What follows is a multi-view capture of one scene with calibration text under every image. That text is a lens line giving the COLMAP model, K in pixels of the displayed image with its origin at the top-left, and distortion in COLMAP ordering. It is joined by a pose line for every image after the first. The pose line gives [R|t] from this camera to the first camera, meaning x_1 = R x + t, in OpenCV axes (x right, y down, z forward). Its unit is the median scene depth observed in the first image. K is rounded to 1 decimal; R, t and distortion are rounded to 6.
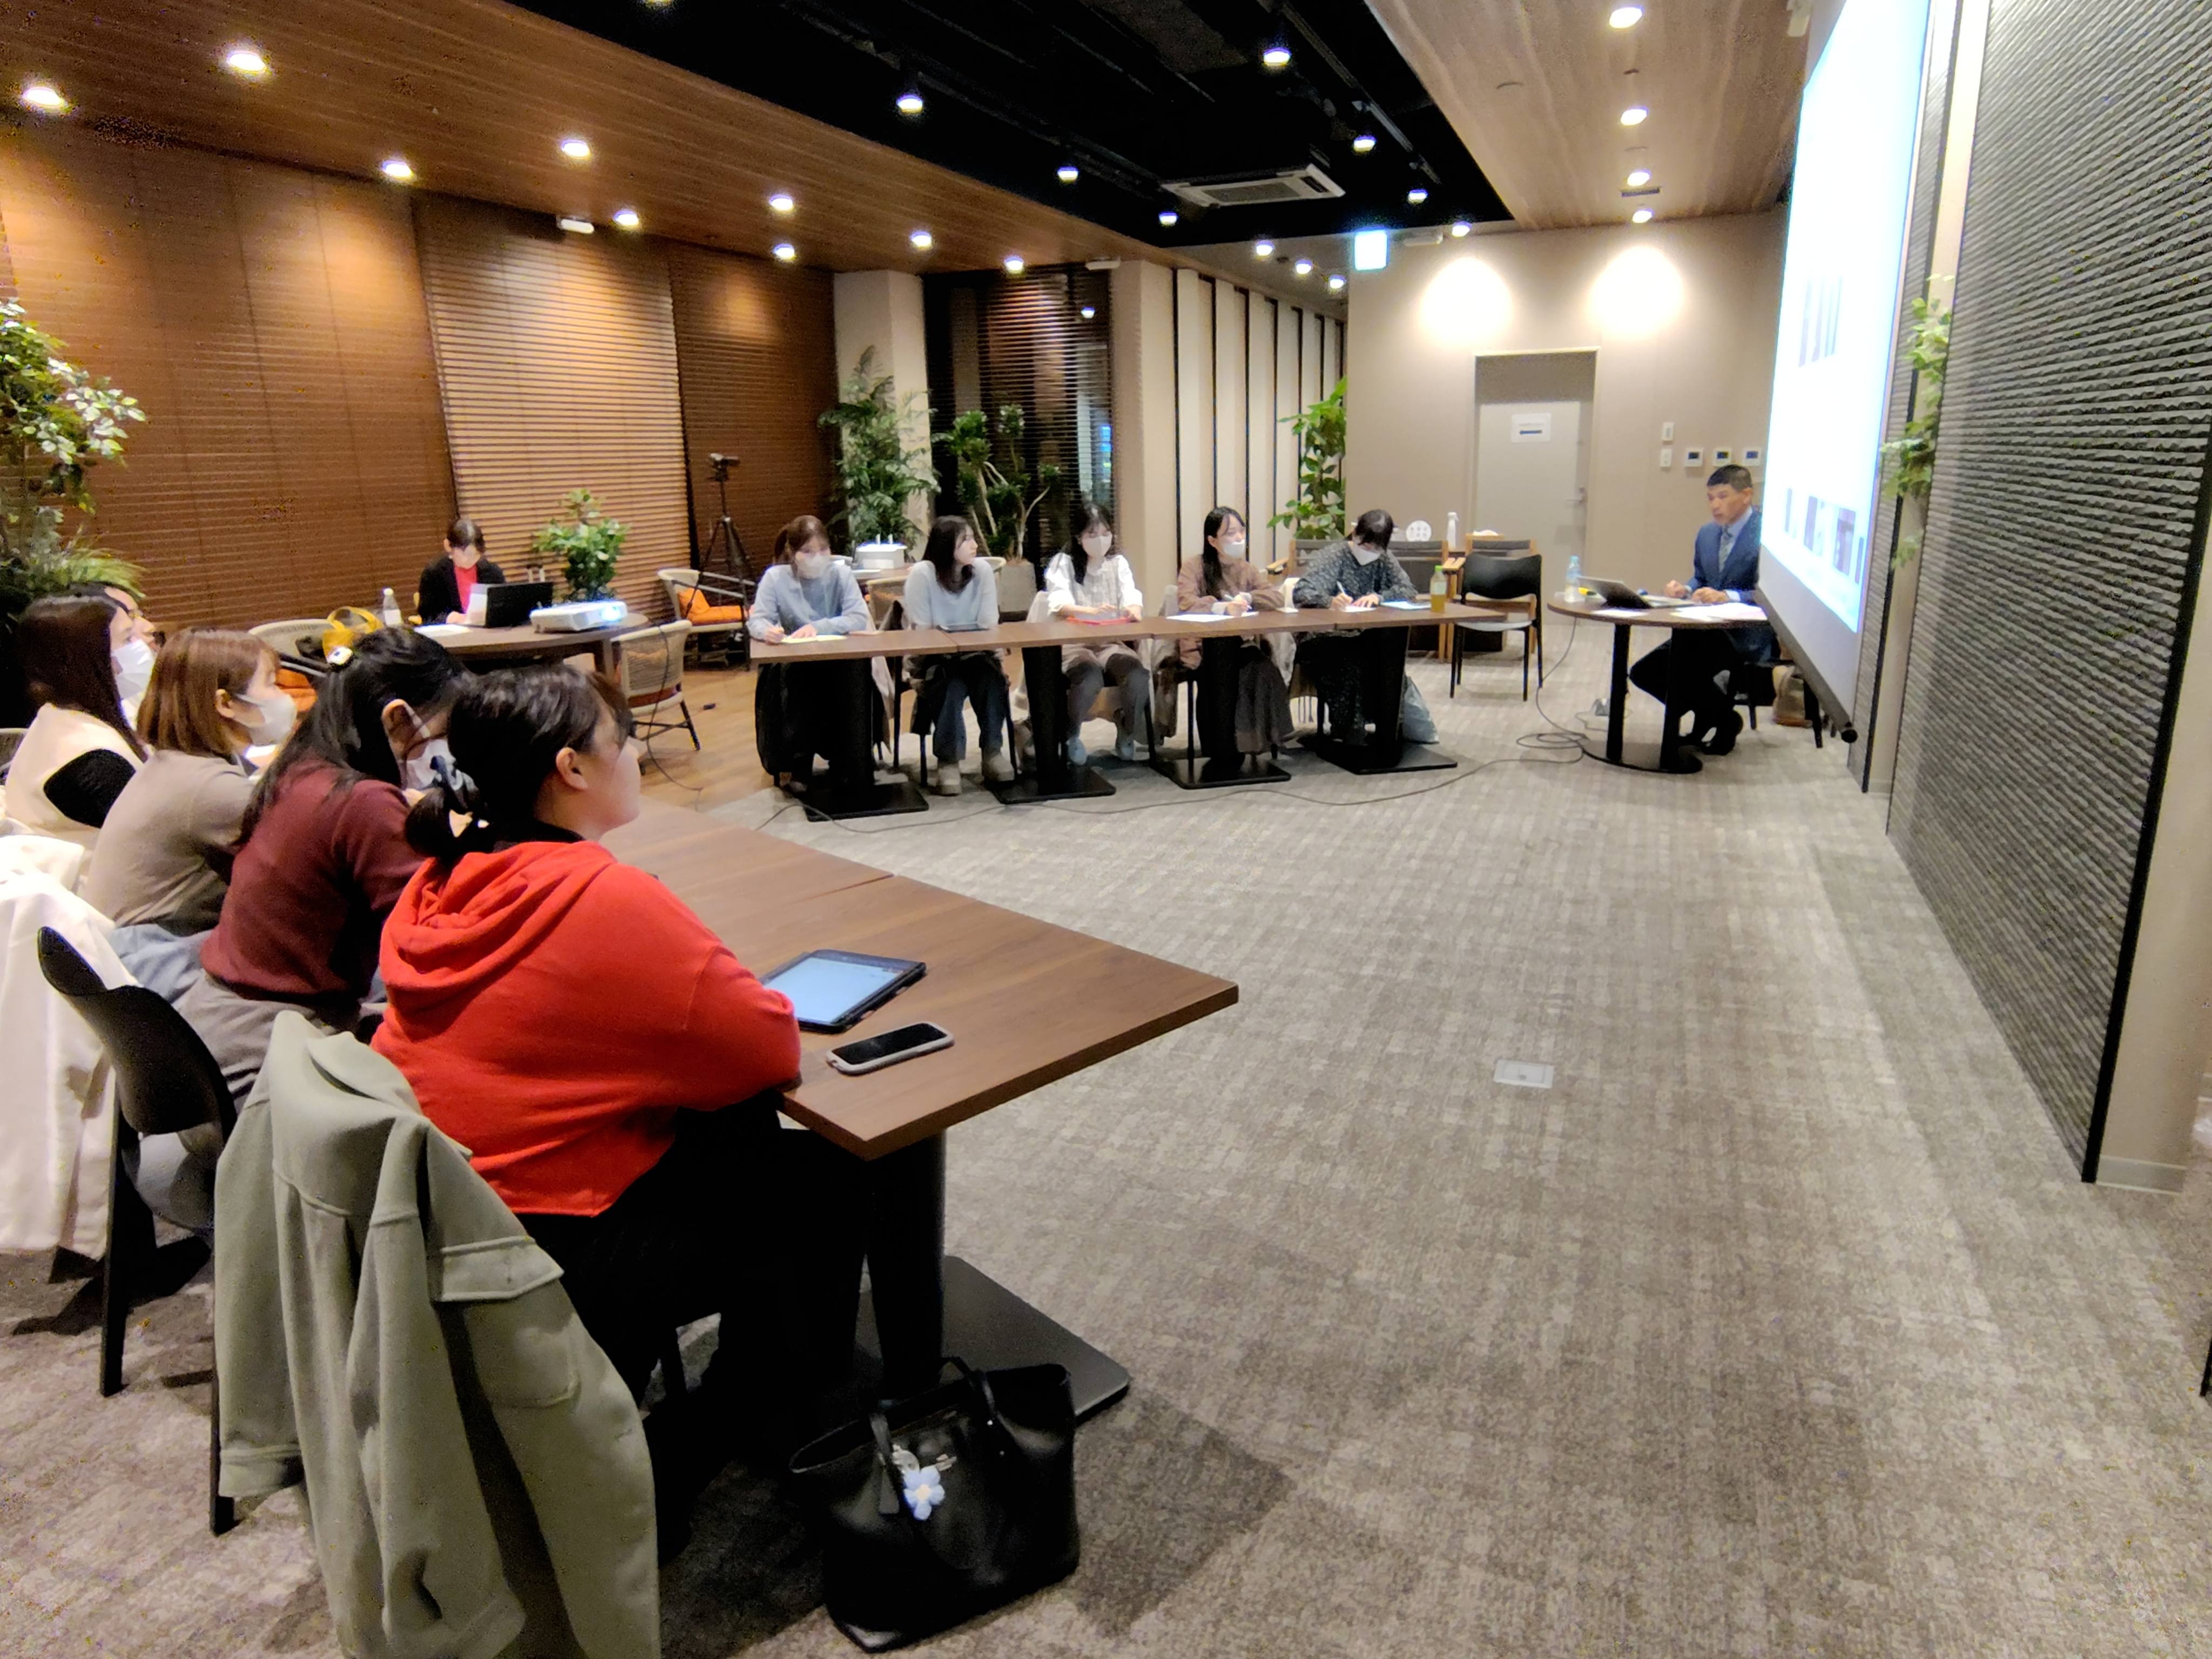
lens RADIAL K [[1427.3, 0, 1104.9], [0, 1427.3, 829.5], [0, 0, 1]] dist [0.003820, 0.000525]
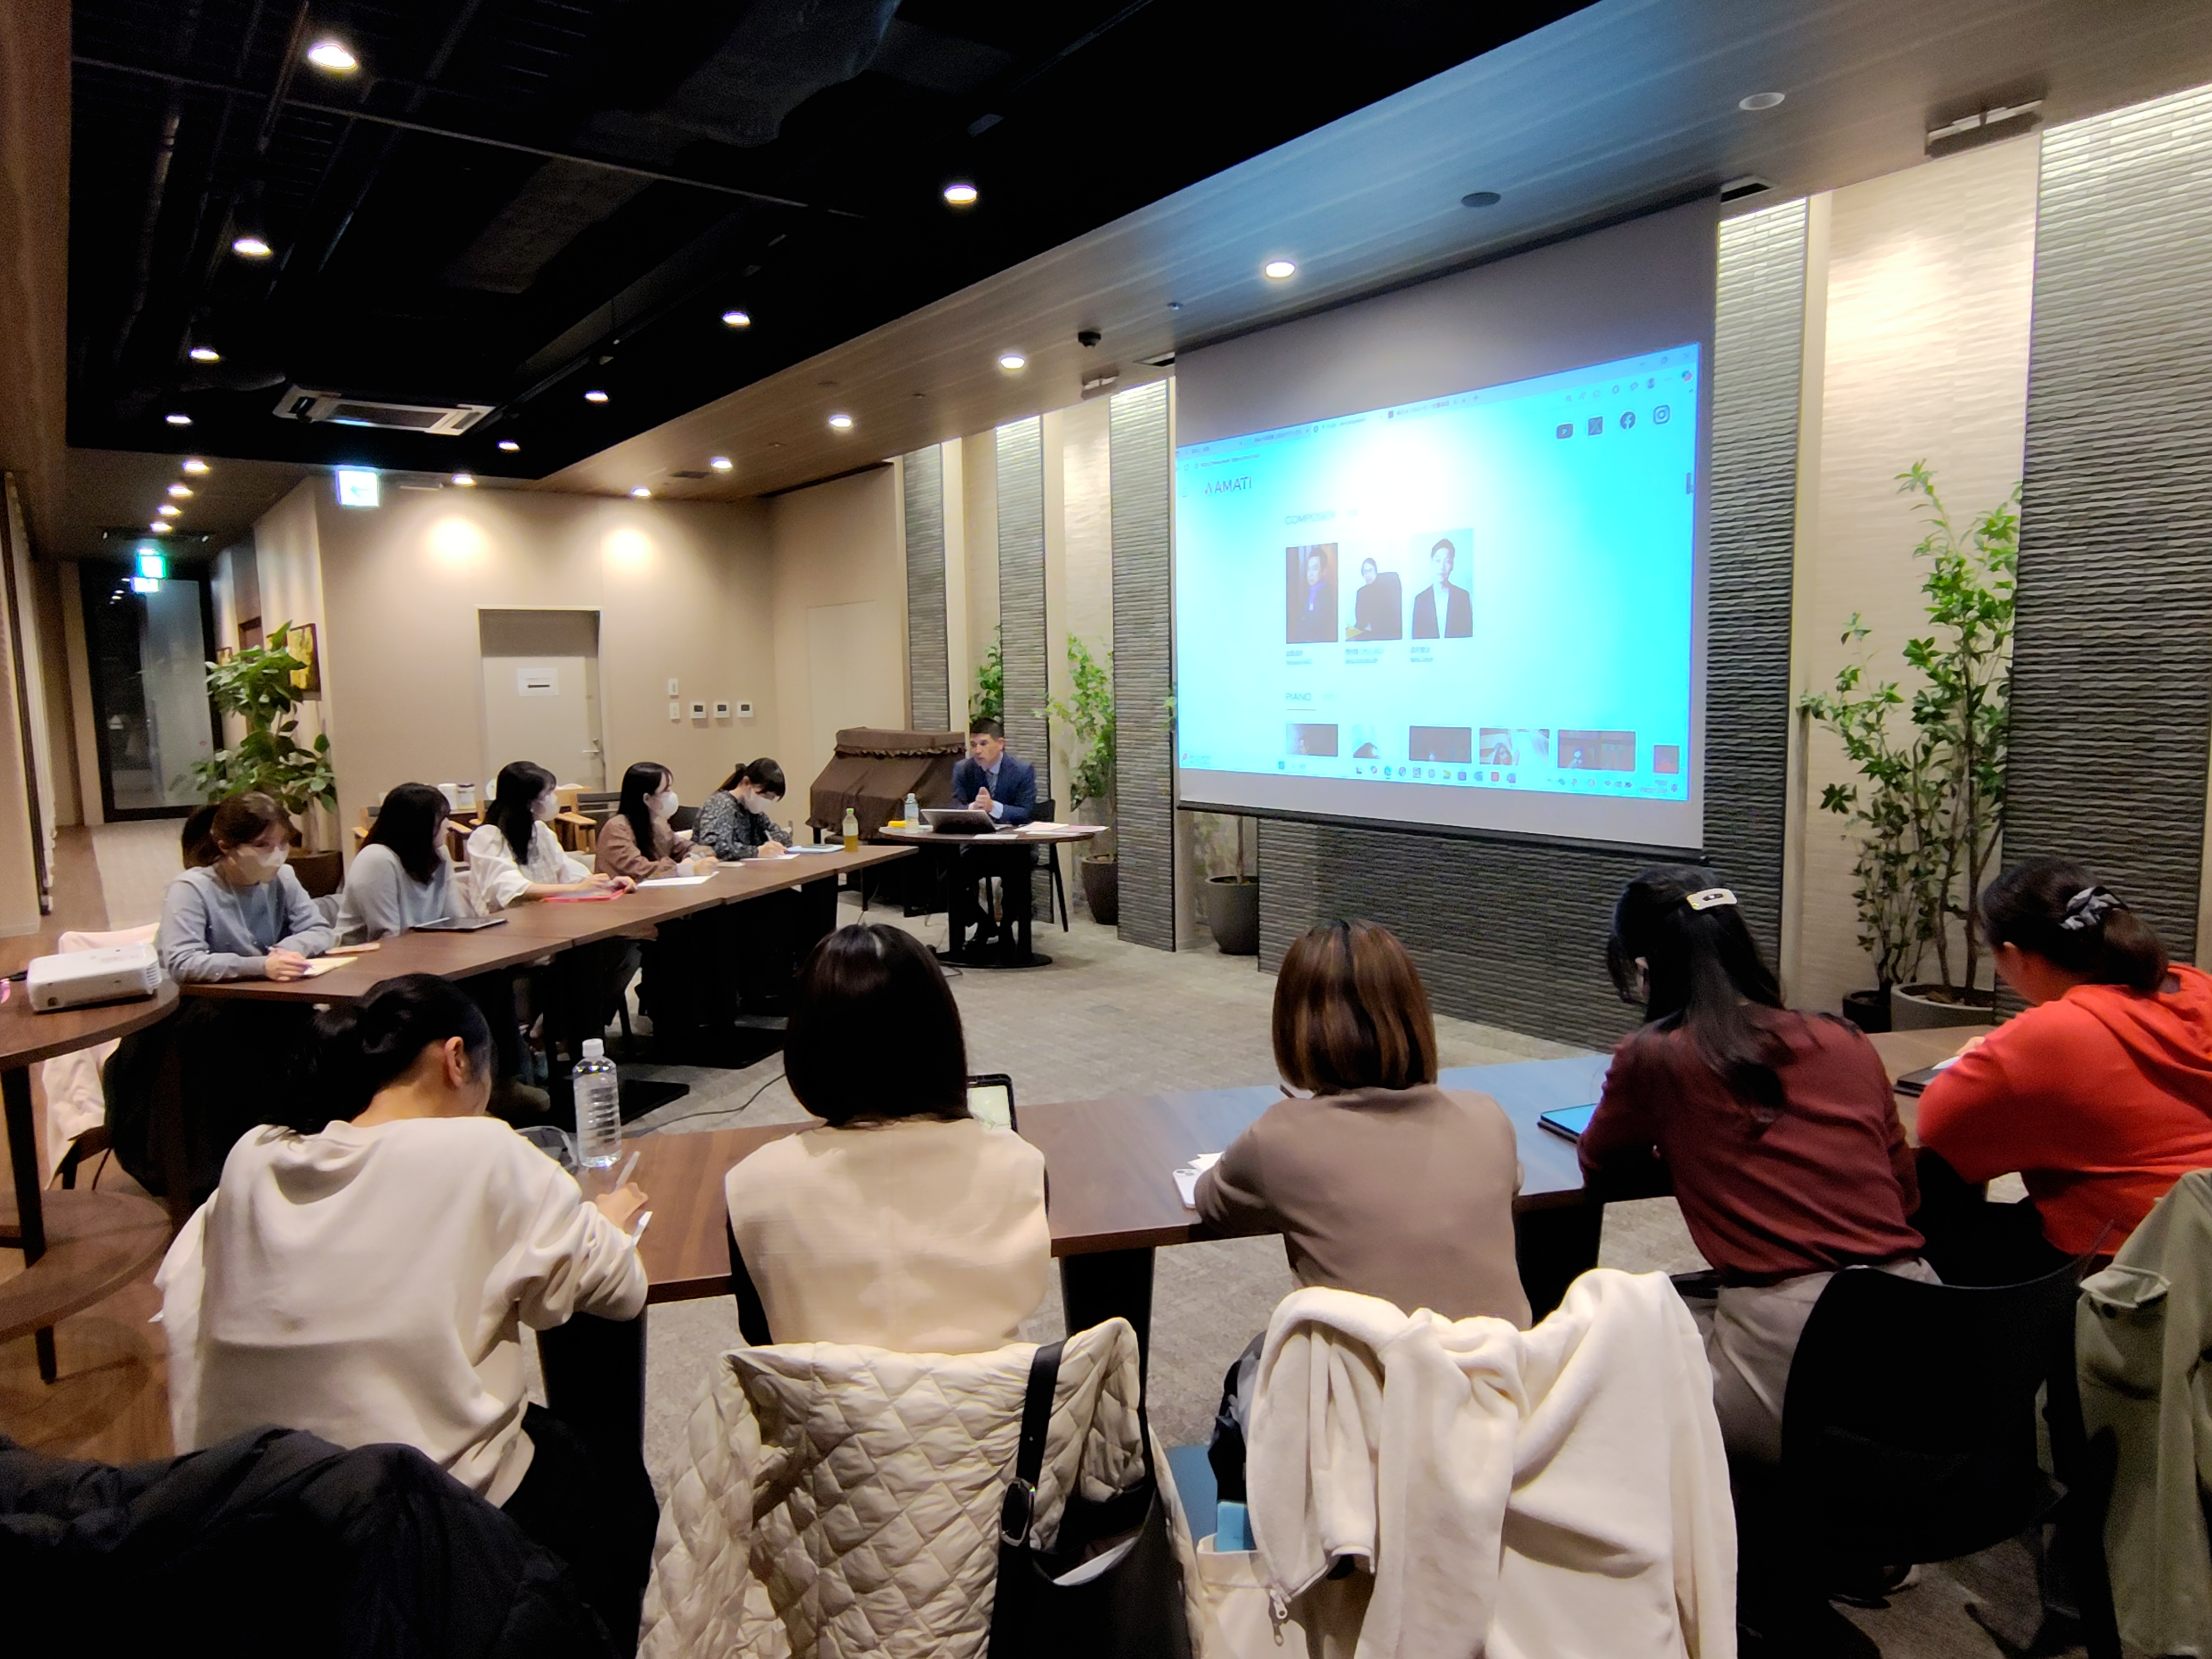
lens RADIAL K [[1427.3, 0, 1106.3], [0, 1427.3, 828.2], [0, 0, 1]] dist [0.003820, 0.000525]
pose [[0.549407, -0.071960, 0.832450, -0.322870], [0.214871, 0.974946, -0.057534, -0.043795], [-0.807454, 0.210479, 0.551105, 0.169658]]
